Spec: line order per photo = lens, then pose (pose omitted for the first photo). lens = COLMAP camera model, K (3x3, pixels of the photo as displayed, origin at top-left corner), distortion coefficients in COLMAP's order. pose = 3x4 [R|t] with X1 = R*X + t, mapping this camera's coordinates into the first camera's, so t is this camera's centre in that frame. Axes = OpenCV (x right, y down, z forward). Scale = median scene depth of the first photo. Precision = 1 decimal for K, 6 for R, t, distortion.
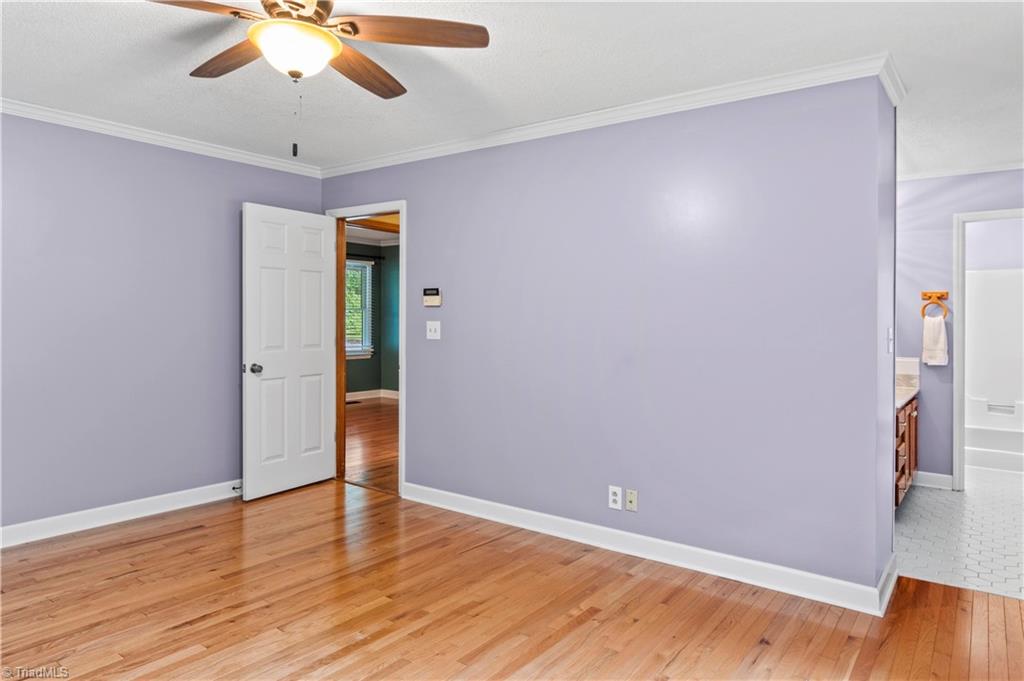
lens RADIAL K [[632.9, 0, 533.4], [0, 632.9, 321.3], [0, 0, 1]] dist [-0.005685, -0.006473]
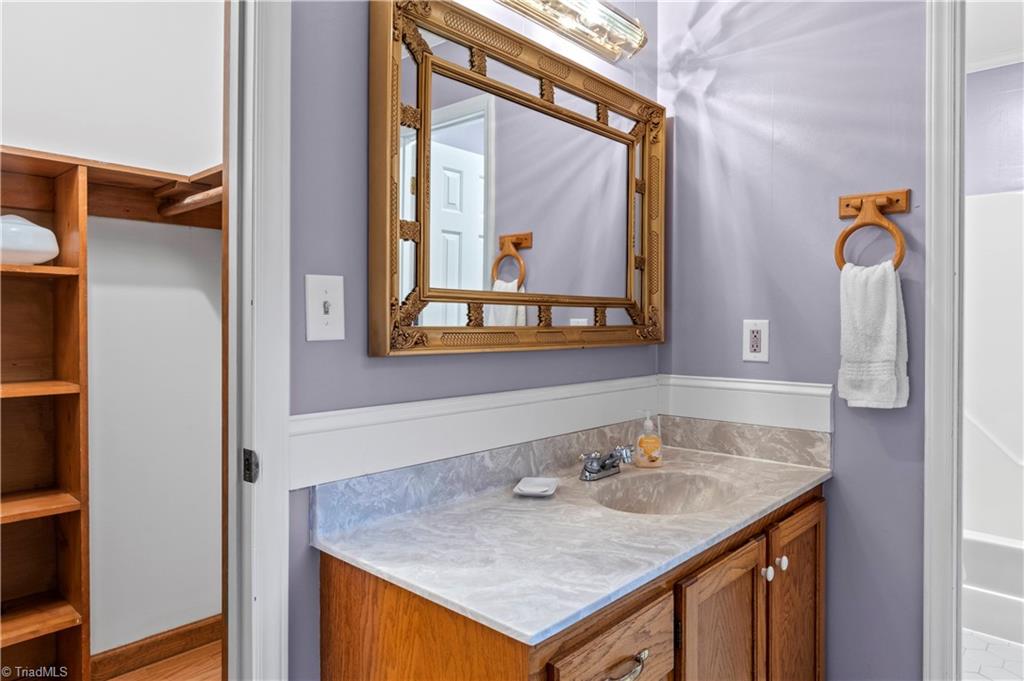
lens RADIAL K [[632.9, 0, 540.9], [0, 632.9, 331.6], [0, 0, 1]] dist [-0.005685, -0.006473]
pose [[0.995398, 0.000725, -0.095822, 0.490772], [0.000592, 0.999906, 0.013711, 0.023922], [0.095823, -0.013705, 0.995304, 0.641490]]
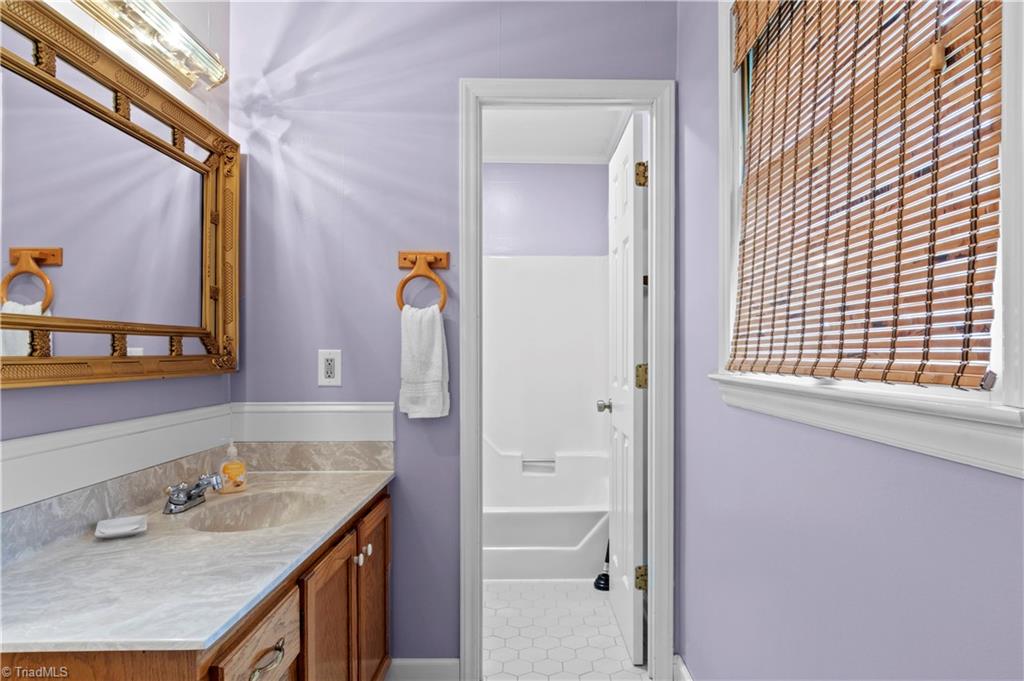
lens RADIAL K [[632.9, 0, 534.8], [0, 632.9, 358.2], [0, 0, 1]] dist [-0.005685, -0.006473]
pose [[0.799187, -0.007533, 0.601036, 0.432651], [0.000930, 0.999936, 0.011296, 0.023258], [-0.601082, -0.008468, 0.799142, 0.599446]]
